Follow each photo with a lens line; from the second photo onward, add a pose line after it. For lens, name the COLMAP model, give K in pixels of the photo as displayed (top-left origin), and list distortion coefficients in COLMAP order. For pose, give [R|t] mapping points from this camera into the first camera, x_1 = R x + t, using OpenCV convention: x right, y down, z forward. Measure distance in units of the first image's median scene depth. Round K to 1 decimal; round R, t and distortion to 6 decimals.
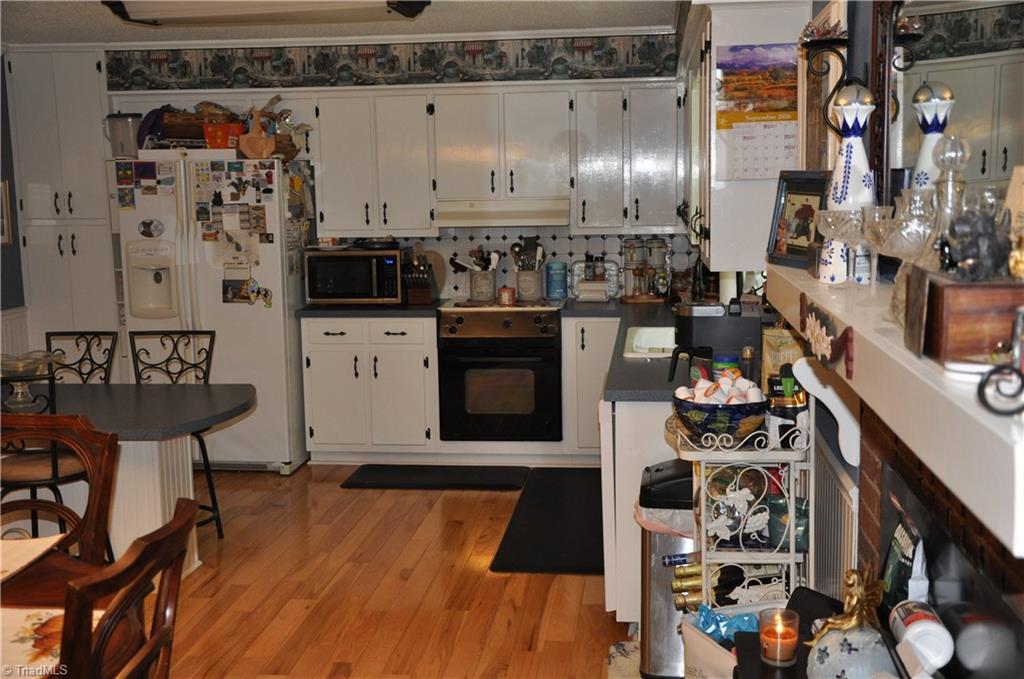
lens RADIAL K [[1208.5, 0, 510.8], [0, 1208.5, 311.5], [0, 0, 1]] dist [0.092794, 0.000000]
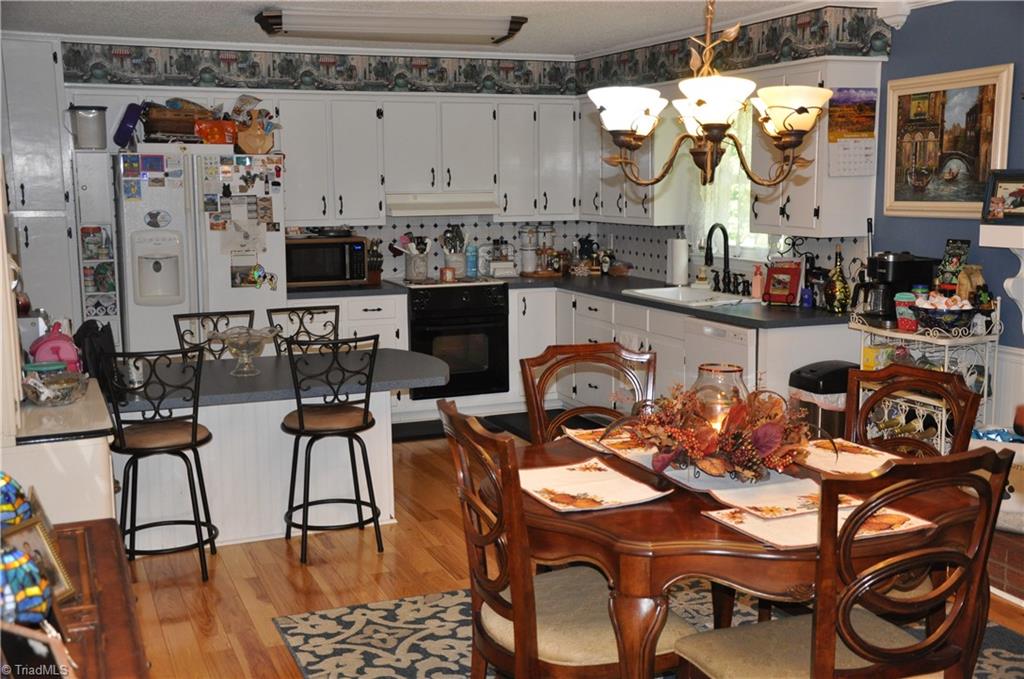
lens RADIAL K [[1208.5, 0, 440.5], [0, 1208.5, 330.6], [0, 0, 1]] dist [0.092794, 0.000000]
pose [[0.853608, -0.054300, 0.518077, -0.632886], [0.053328, 0.998436, 0.016779, 0.022026], [-0.518178, 0.013305, 0.855169, -0.007716]]
